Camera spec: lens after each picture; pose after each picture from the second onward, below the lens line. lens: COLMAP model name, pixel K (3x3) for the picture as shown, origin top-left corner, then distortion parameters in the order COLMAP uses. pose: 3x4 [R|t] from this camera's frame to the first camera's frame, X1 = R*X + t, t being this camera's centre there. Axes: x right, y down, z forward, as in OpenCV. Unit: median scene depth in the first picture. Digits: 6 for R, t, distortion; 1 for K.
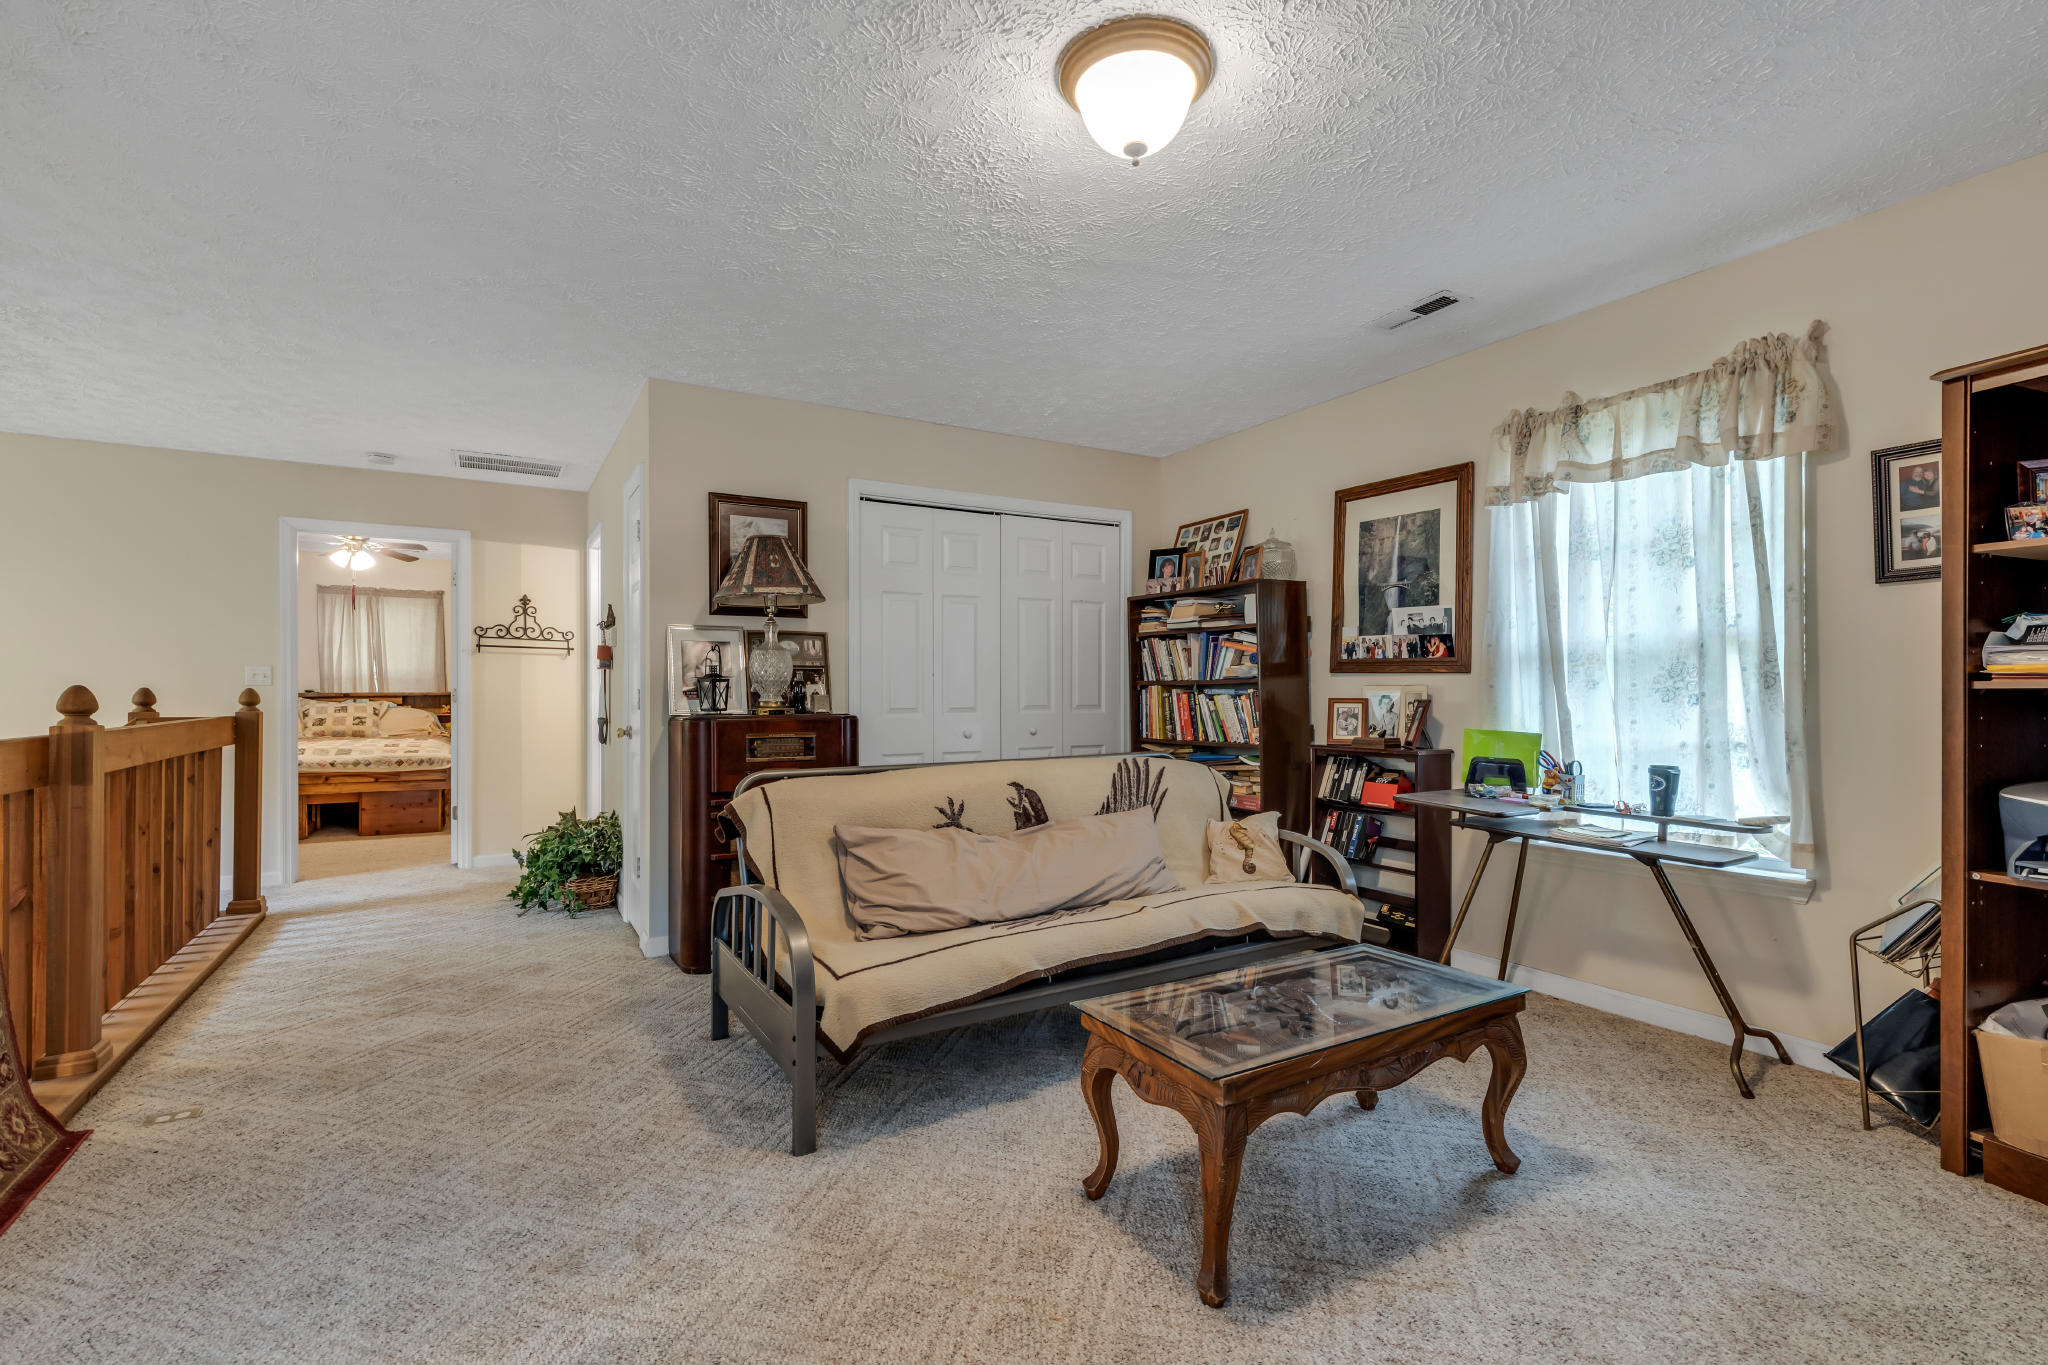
lens RADIAL K [[934.2, 0, 1024.0], [0, 934.2, 682.5], [0, 0, 1]] dist [0.001042, -0.000091]
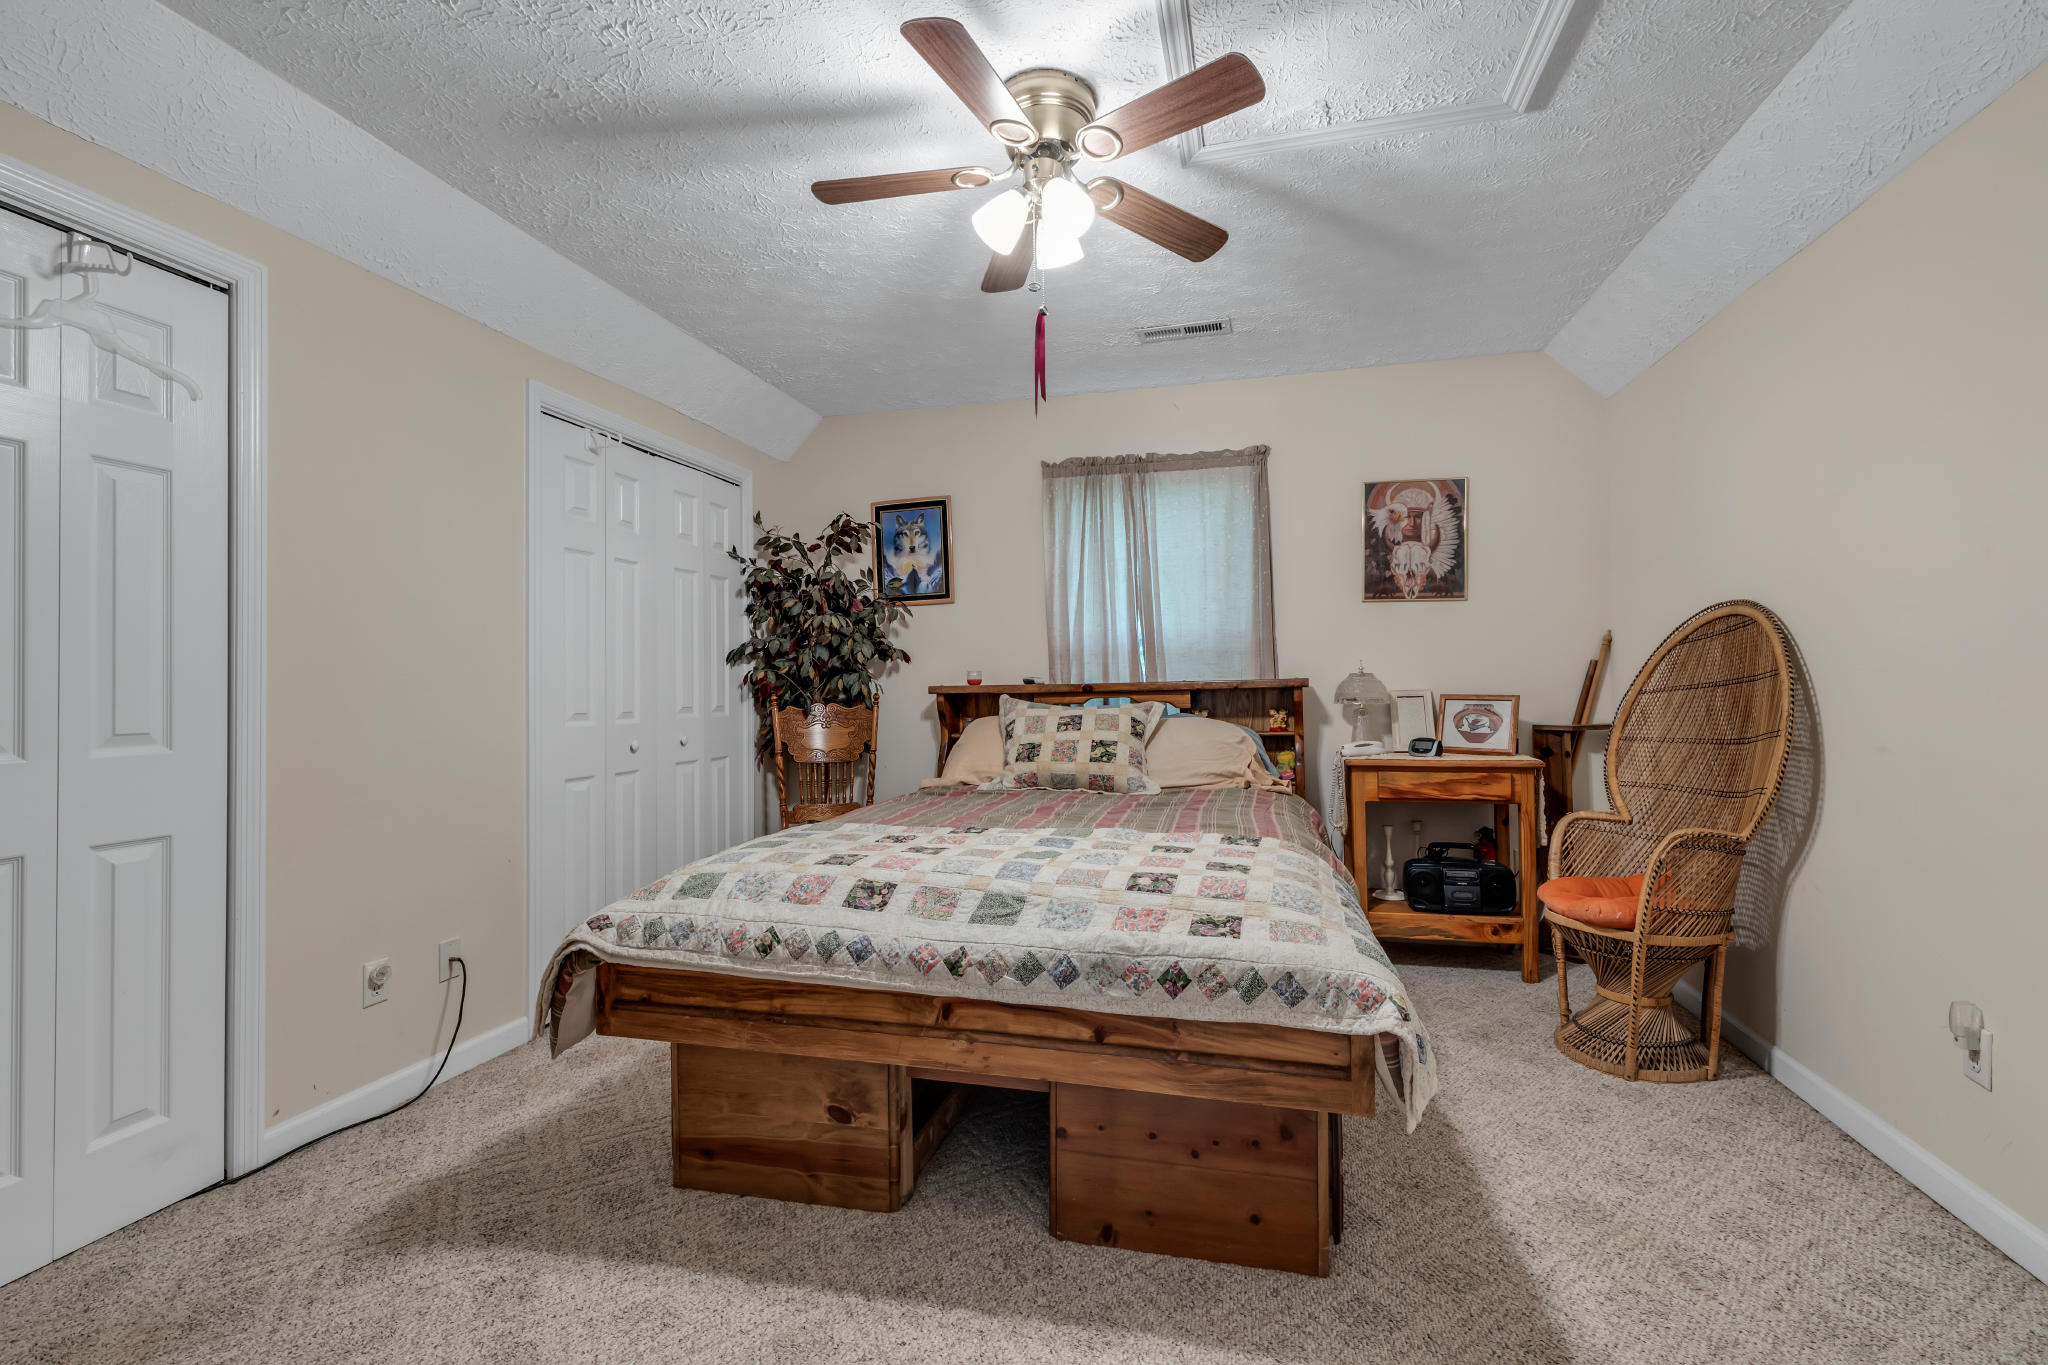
lens RADIAL K [[934.2, 0, 1024.0], [0, 934.2, 682.5], [0, 0, 1]] dist [0.001042, -0.000091]
pose [[0.715566, -0.011494, -0.698450, -0.446150], [0.021667, 0.999749, 0.005745, 0.007395], [0.698209, -0.019244, 0.715635, 0.678935]]
